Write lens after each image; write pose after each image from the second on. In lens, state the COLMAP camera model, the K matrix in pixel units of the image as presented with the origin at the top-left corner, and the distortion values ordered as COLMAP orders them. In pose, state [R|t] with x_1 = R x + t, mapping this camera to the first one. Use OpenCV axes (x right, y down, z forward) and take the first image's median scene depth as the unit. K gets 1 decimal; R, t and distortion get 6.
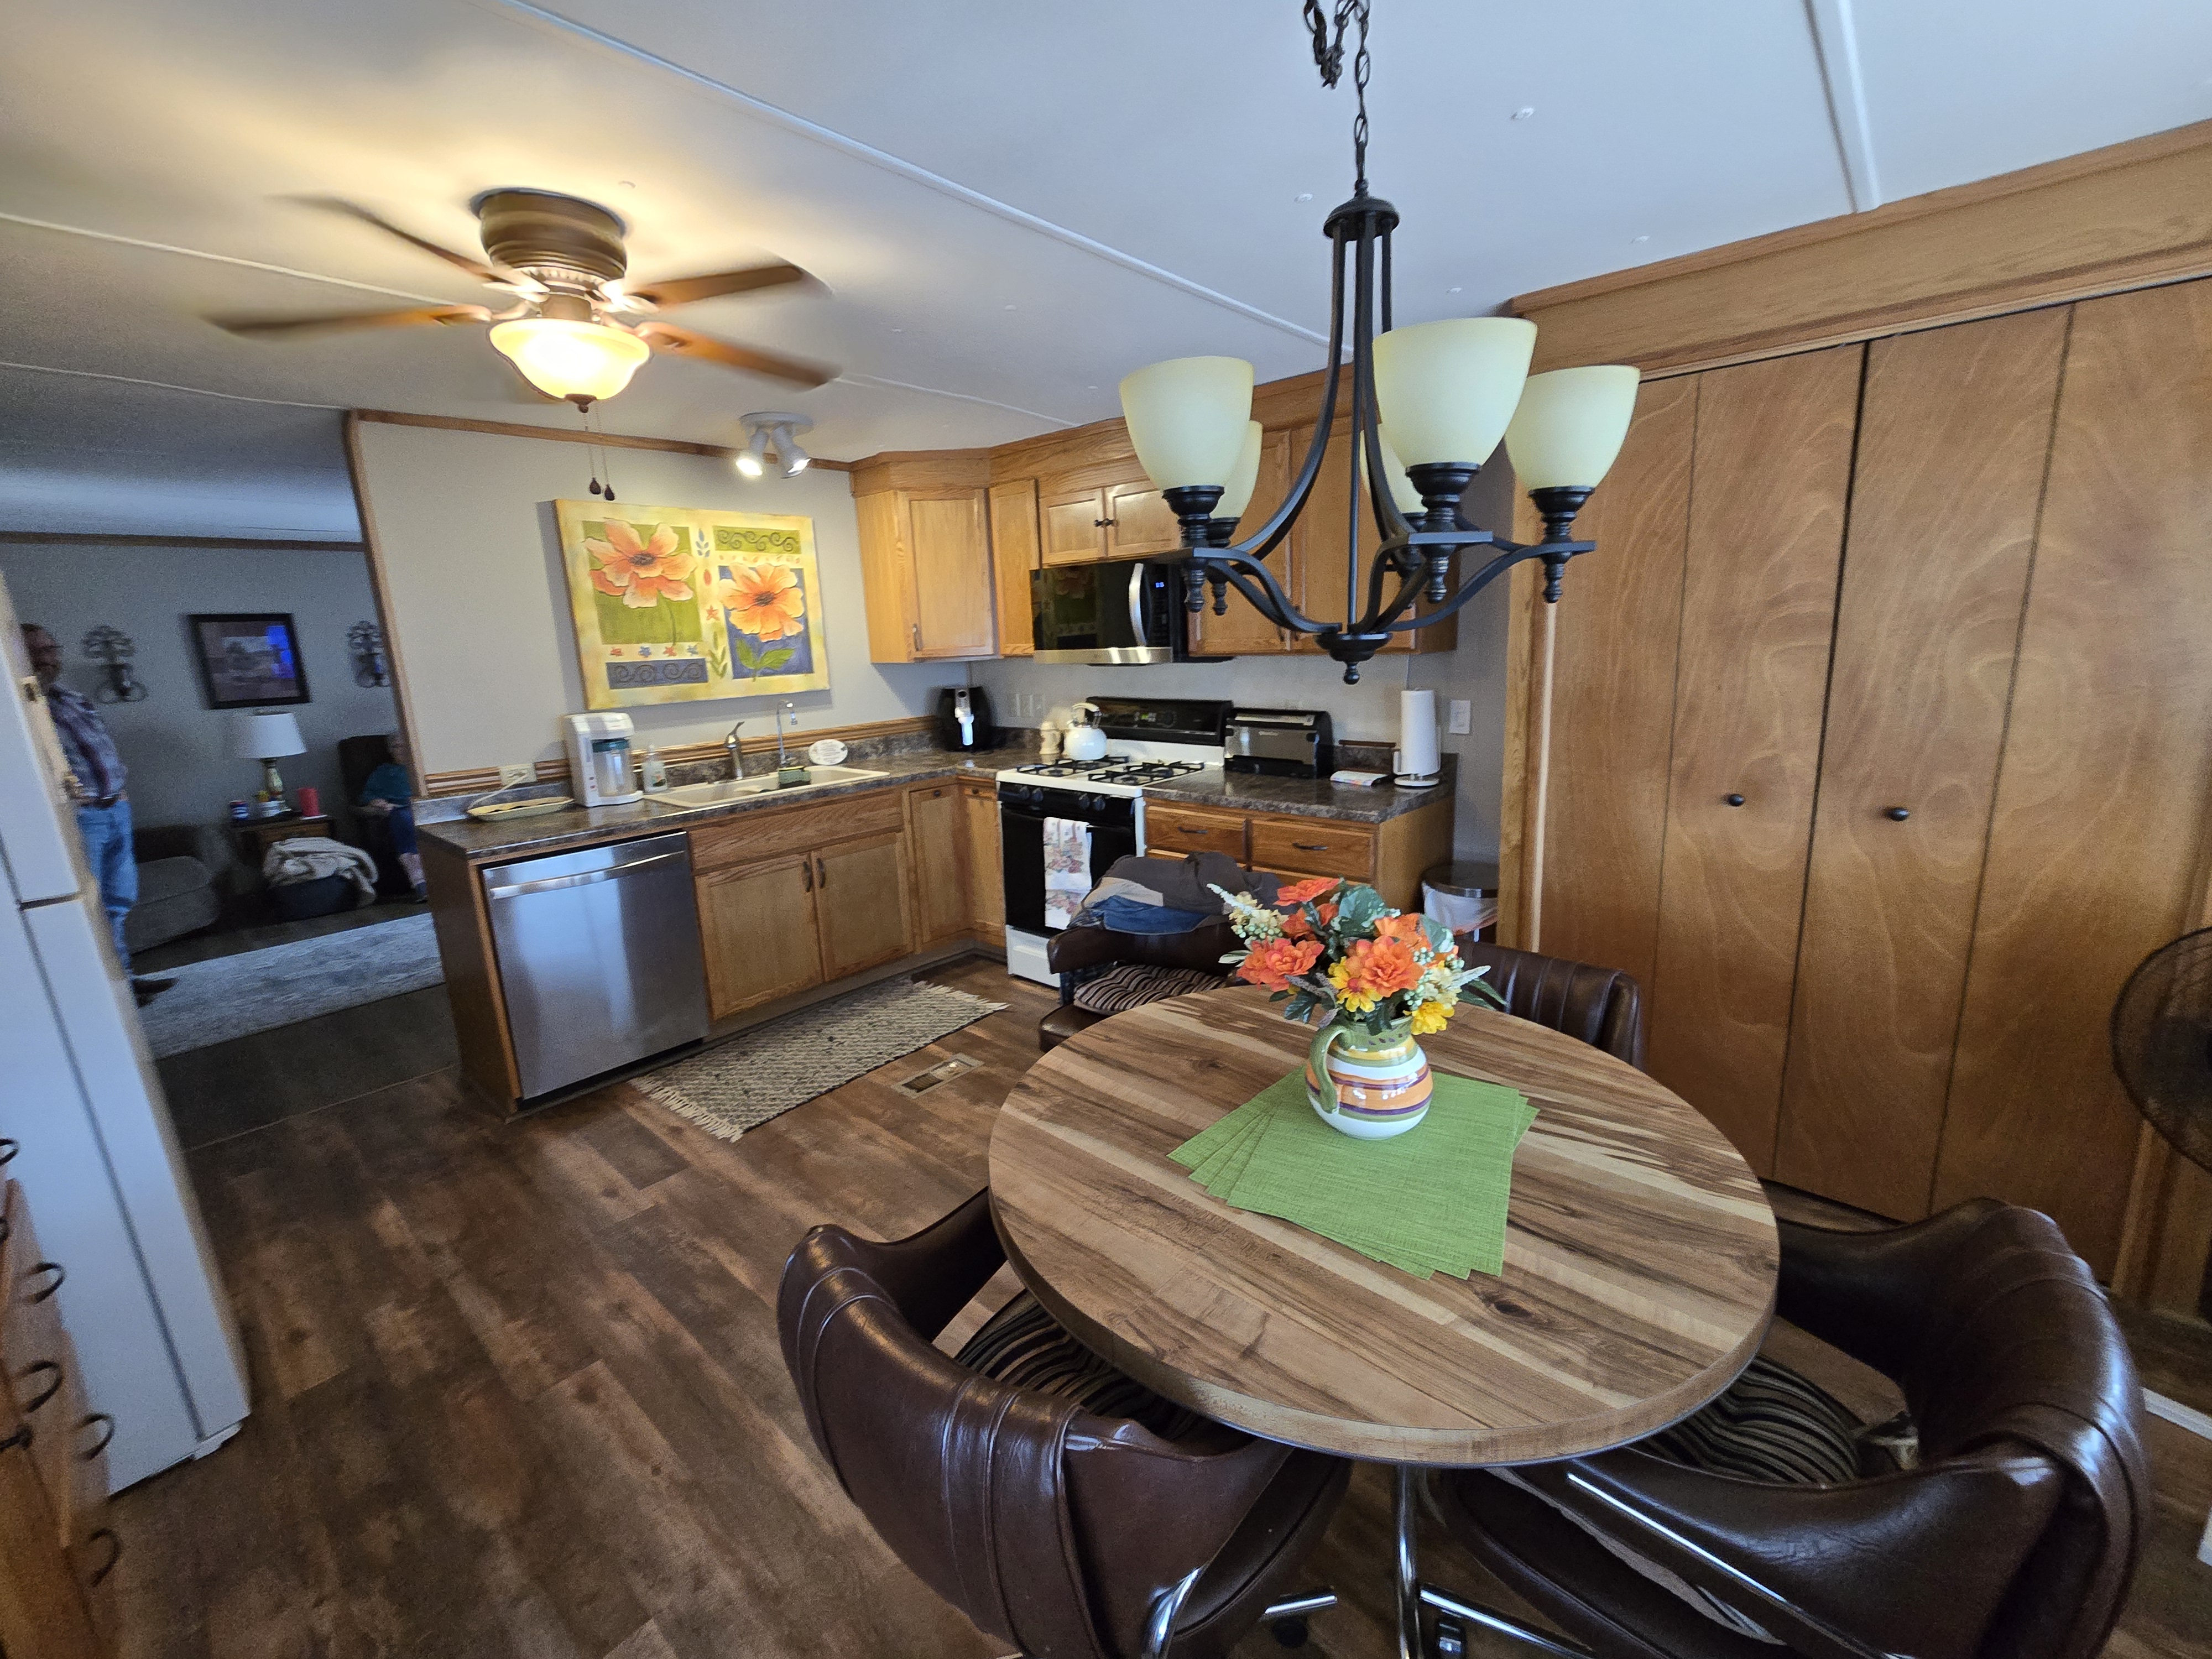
lens RADIAL K [[911.0, 0, 1113.9], [0, 911.0, 822.7], [0, 0, 1]] dist [0.000165, -0.000477]
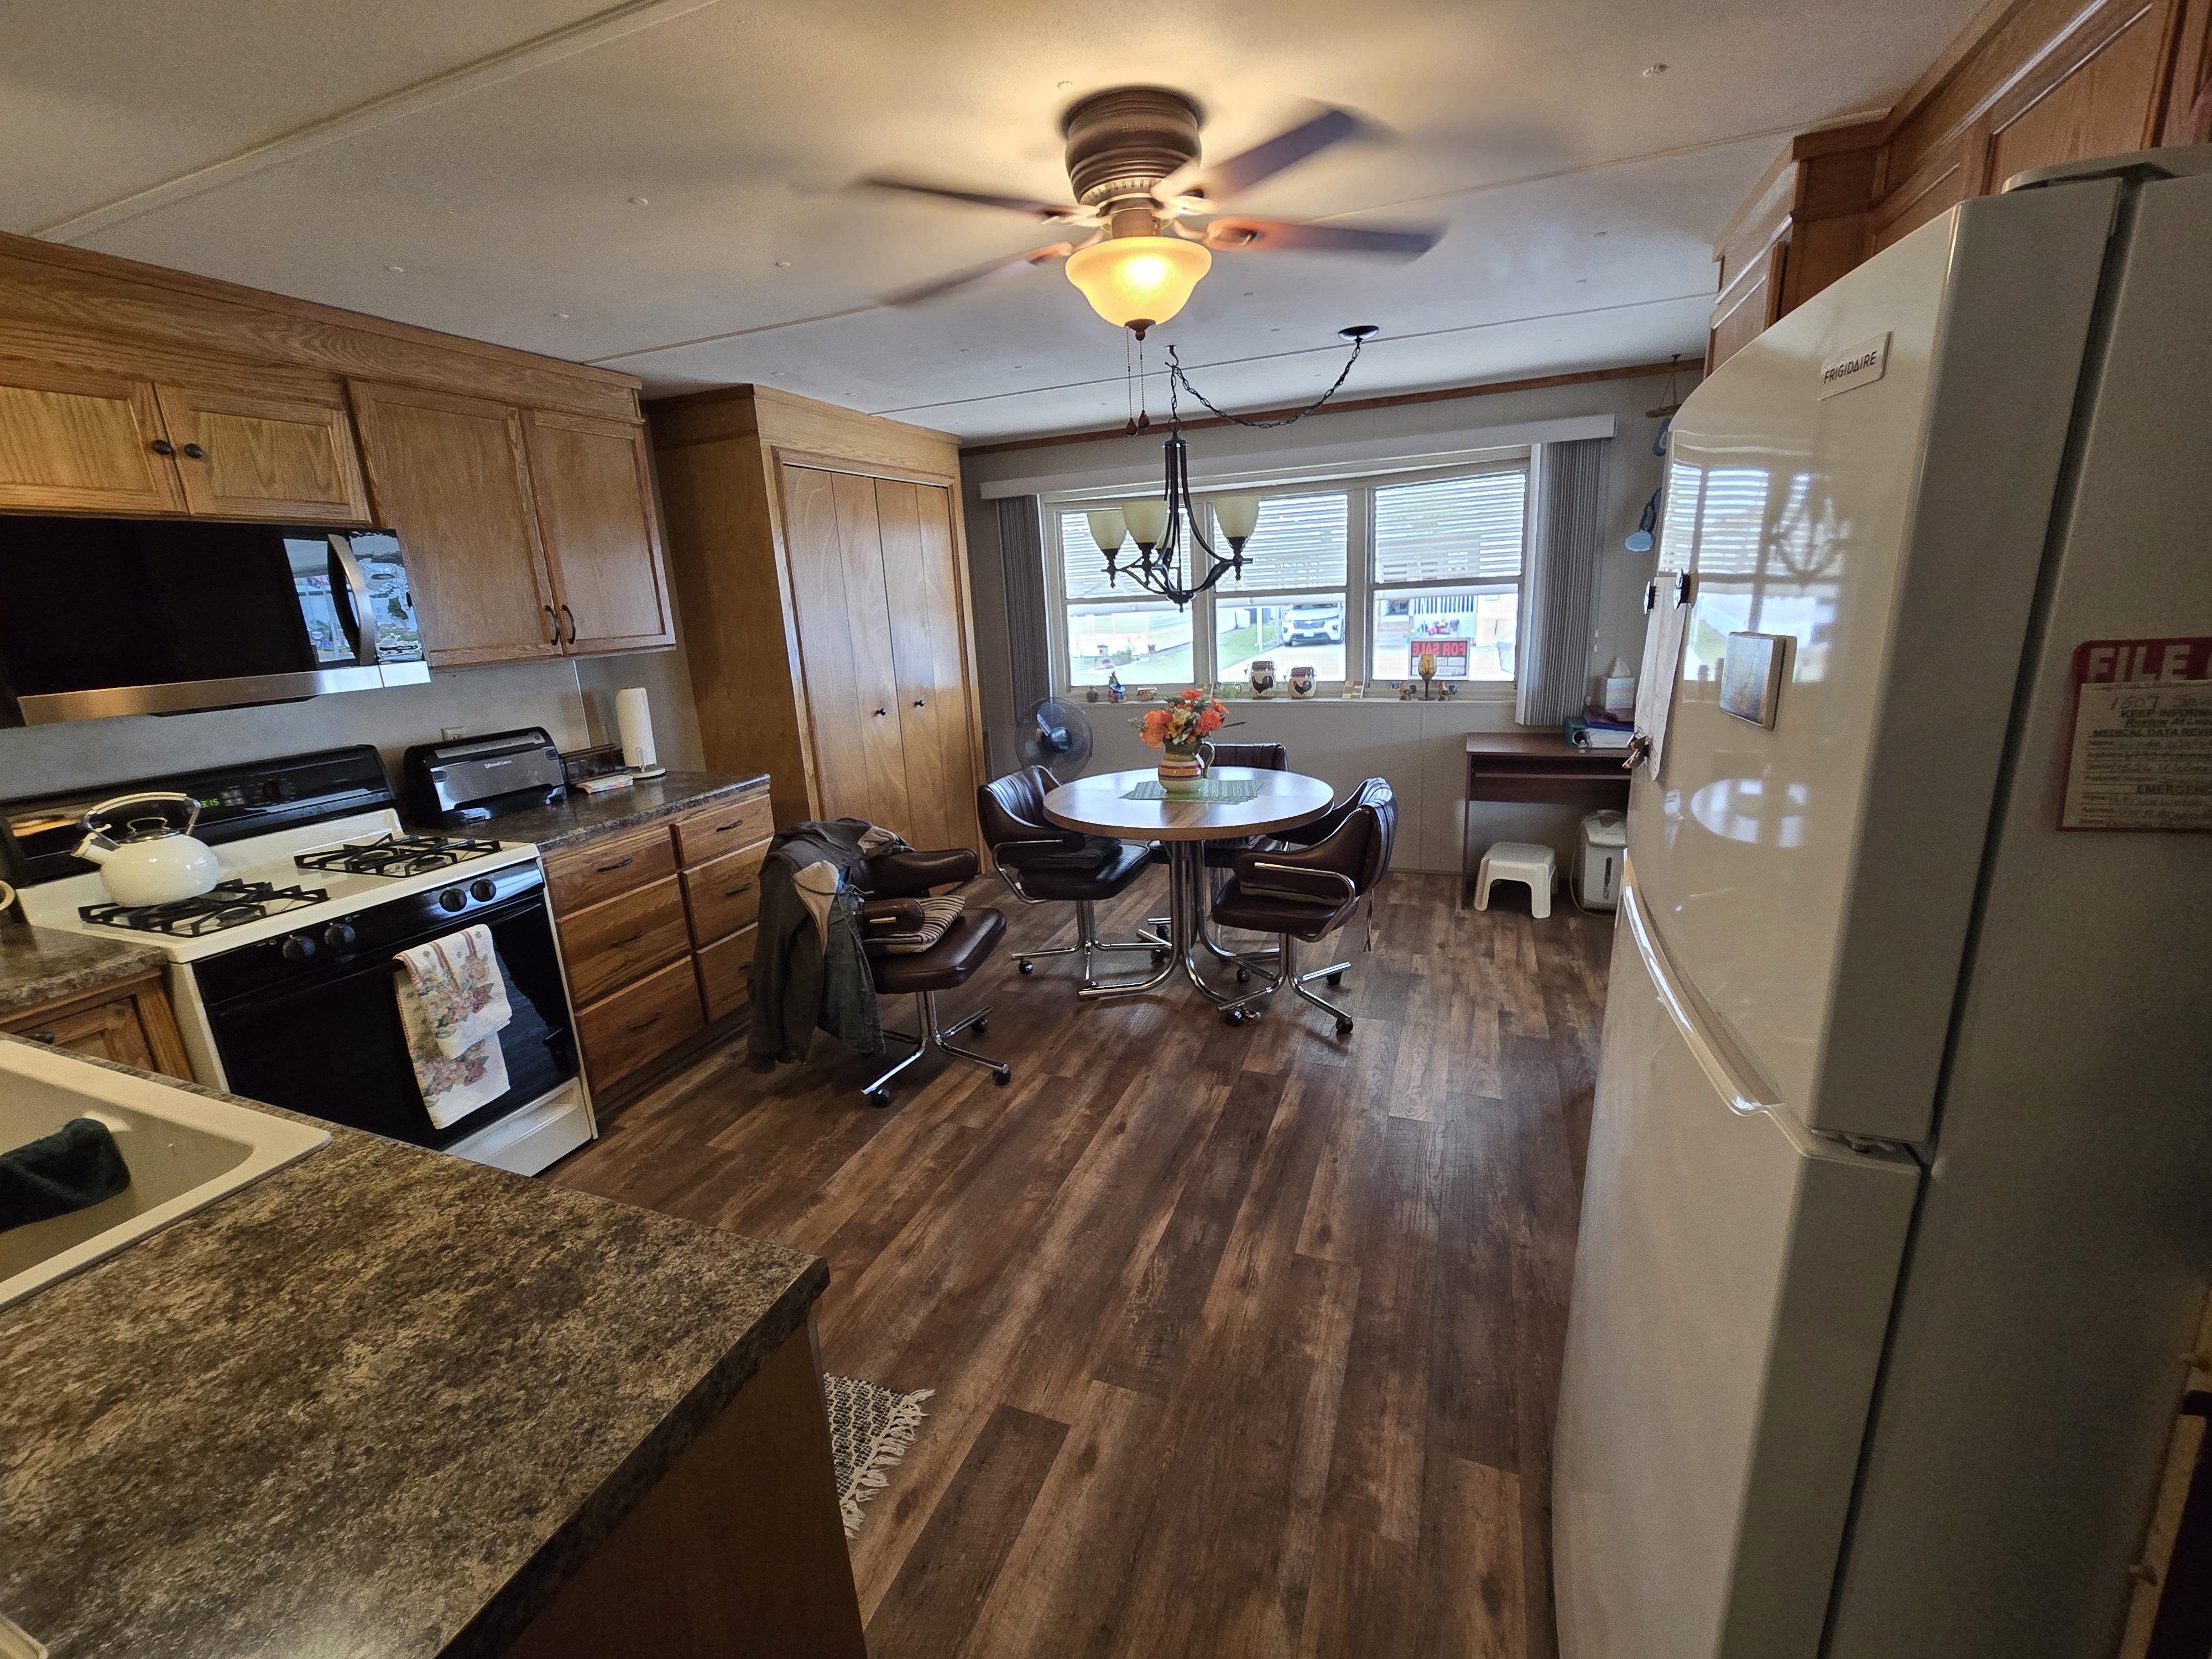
lens RADIAL K [[911.0, 0, 1106.5], [0, 911.0, 824.7], [0, 0, 1]] dist [0.000165, -0.000477]
pose [[-0.333355, -0.181681, 0.925130, -1.245381], [0.257821, 0.926287, 0.274810, -0.209613], [-0.906864, 0.330127, -0.261942, 1.175464]]
